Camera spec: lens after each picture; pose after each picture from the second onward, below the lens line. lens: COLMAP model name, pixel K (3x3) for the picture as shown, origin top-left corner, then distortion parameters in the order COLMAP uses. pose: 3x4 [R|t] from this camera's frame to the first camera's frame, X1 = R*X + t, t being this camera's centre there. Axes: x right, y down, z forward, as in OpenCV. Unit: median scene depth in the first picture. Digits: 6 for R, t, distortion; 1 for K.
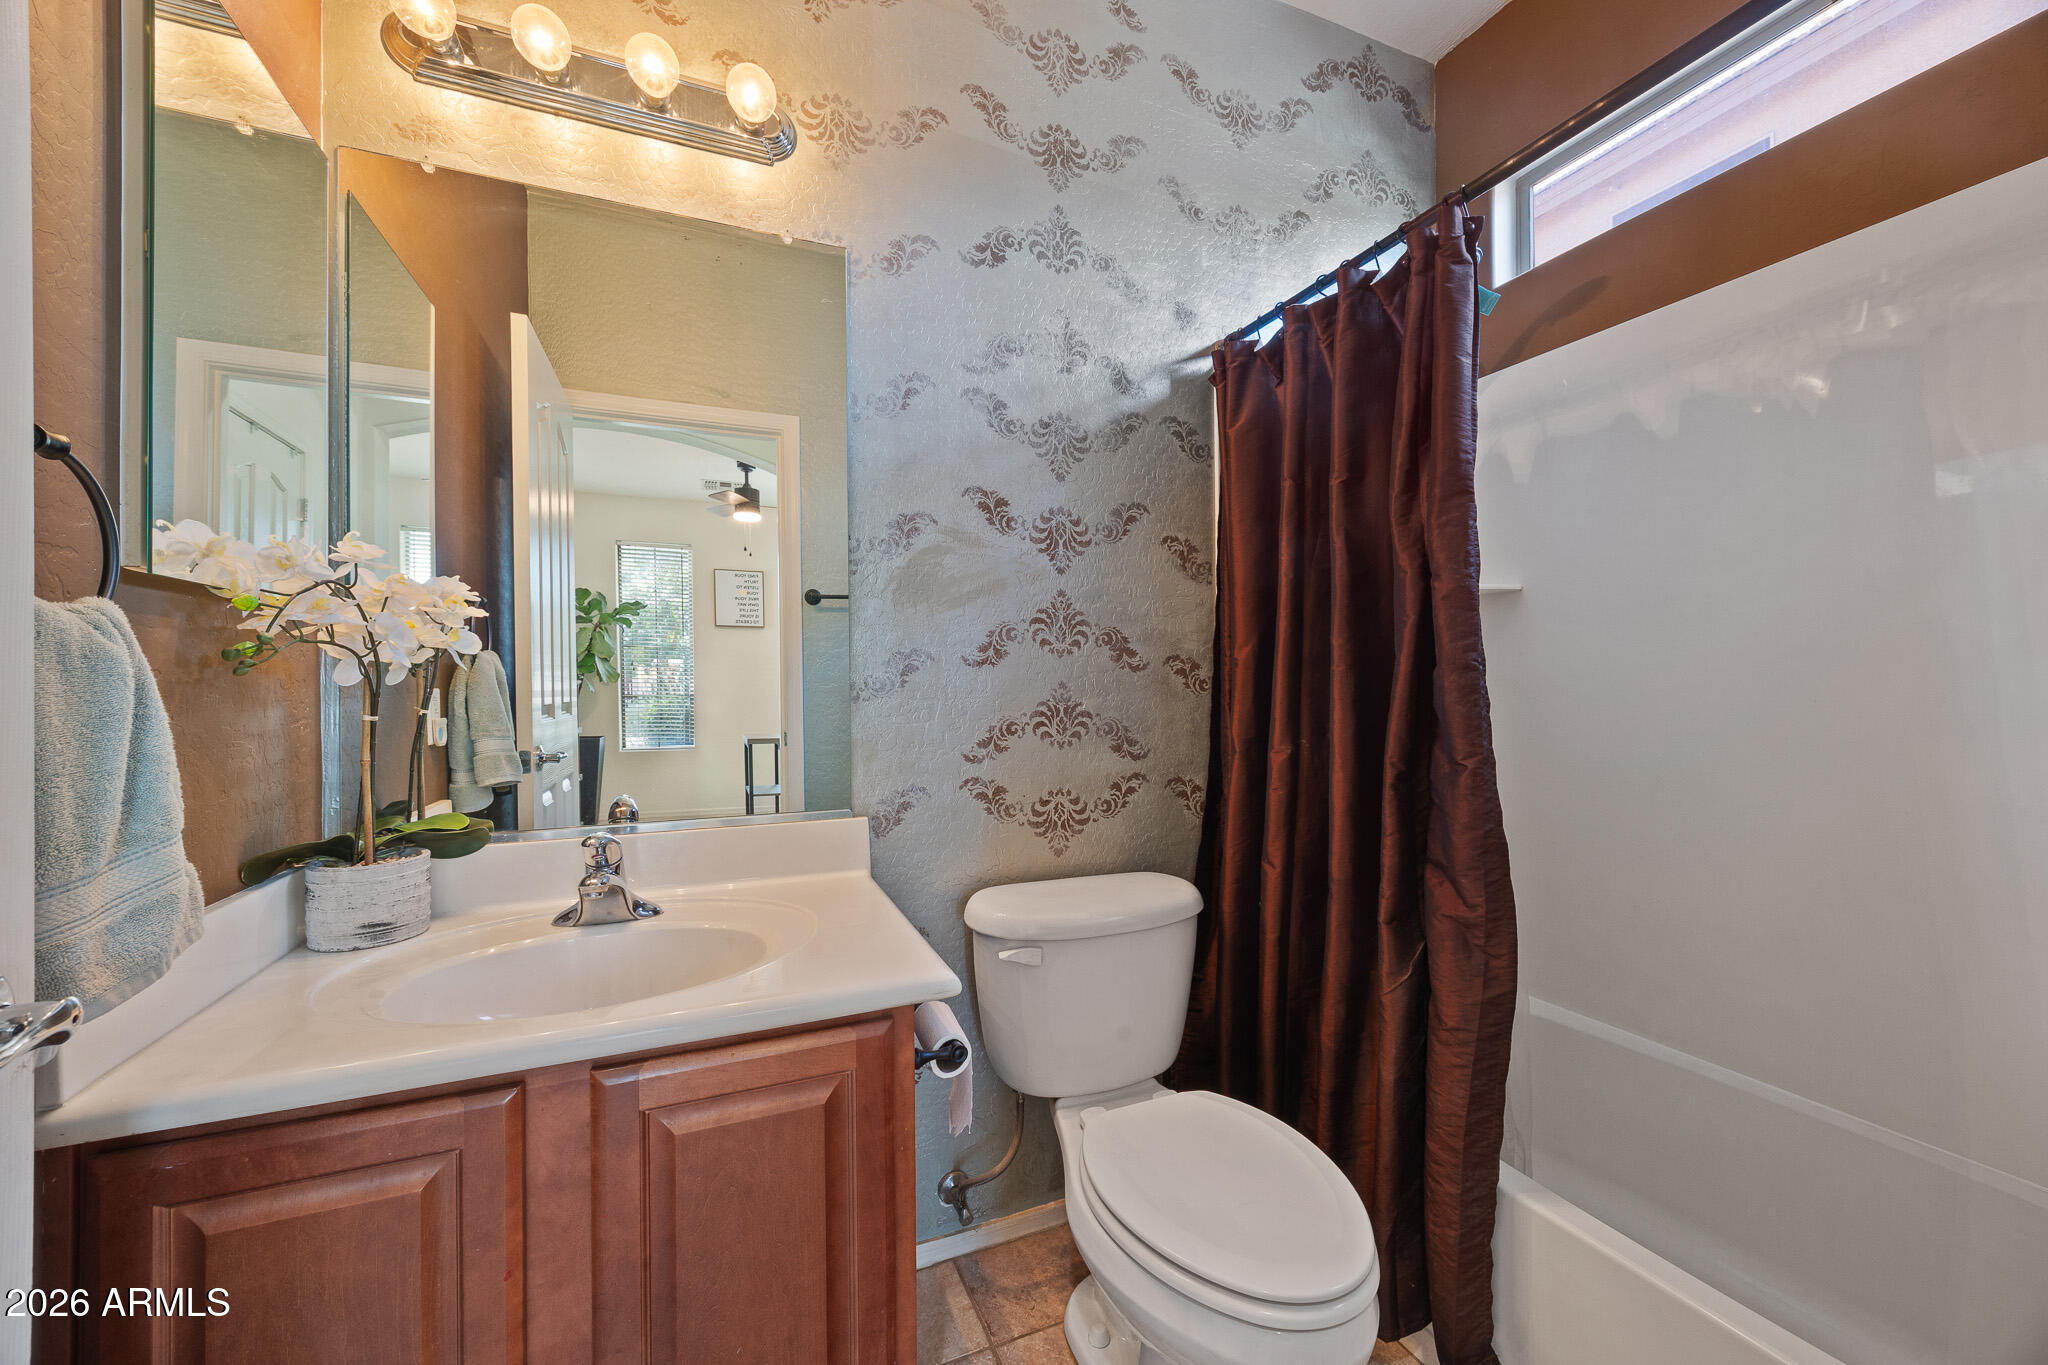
lens RADIAL K [[781.6, 0, 1017.7], [0, 781.6, 672.3], [0, 0, 1]] dist [-0.001260, 0.000333]
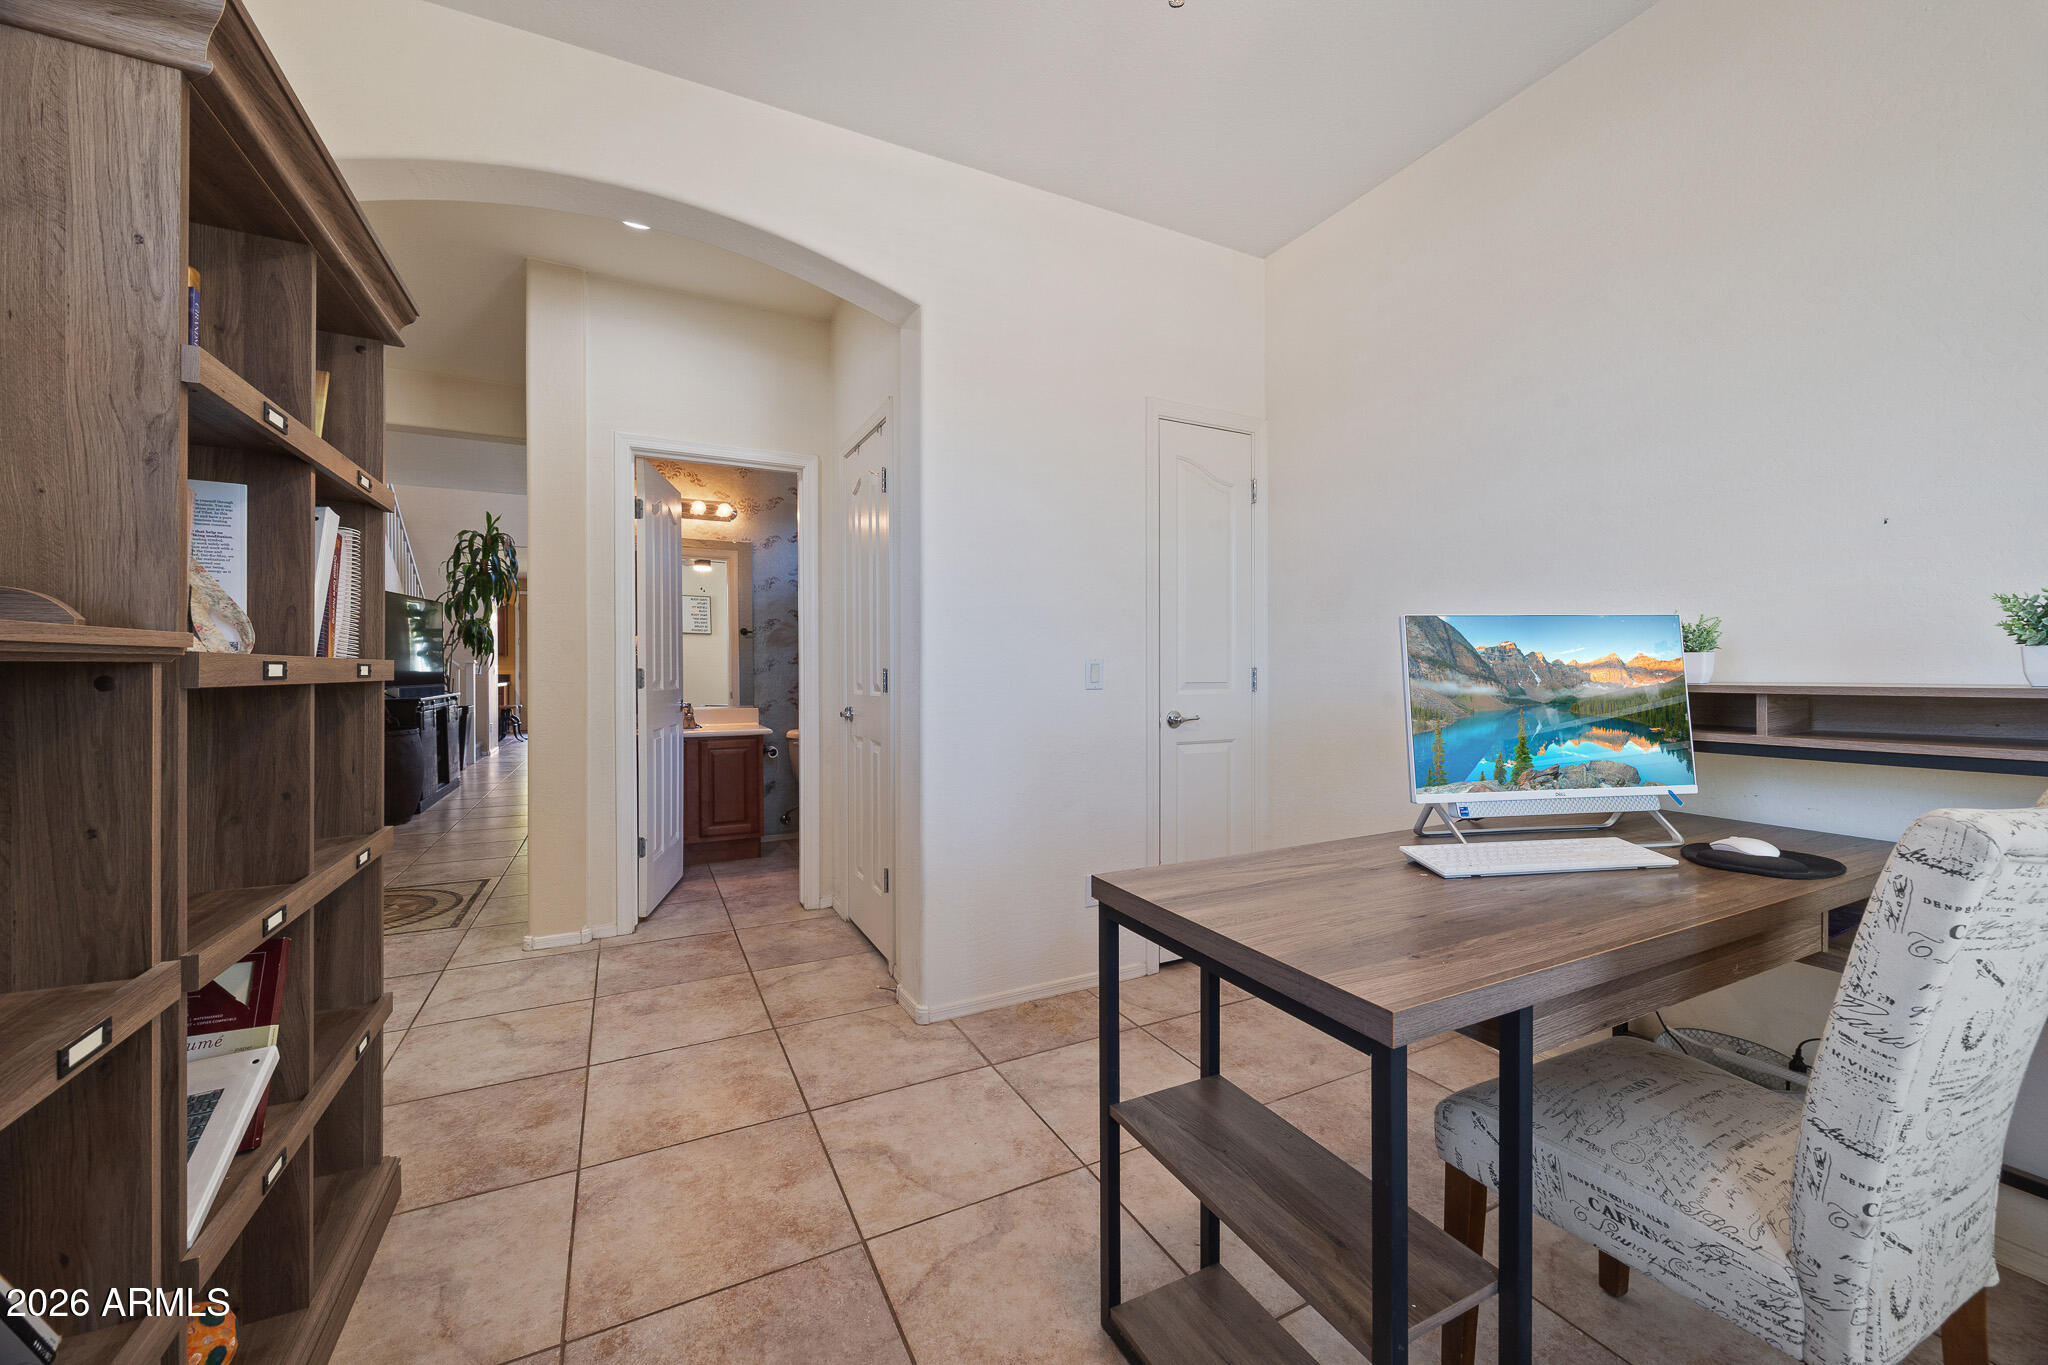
lens RADIAL K [[781.6, 0, 1017.7], [0, 781.6, 672.3], [0, 0, 1]] dist [-0.001260, 0.000333]
pose [[0.997117, 0.000891, 0.075873, 0.662474], [-0.001644, 0.999950, 0.009872, -0.009644], [-0.075860, -0.009968, 0.997069, -2.430368]]
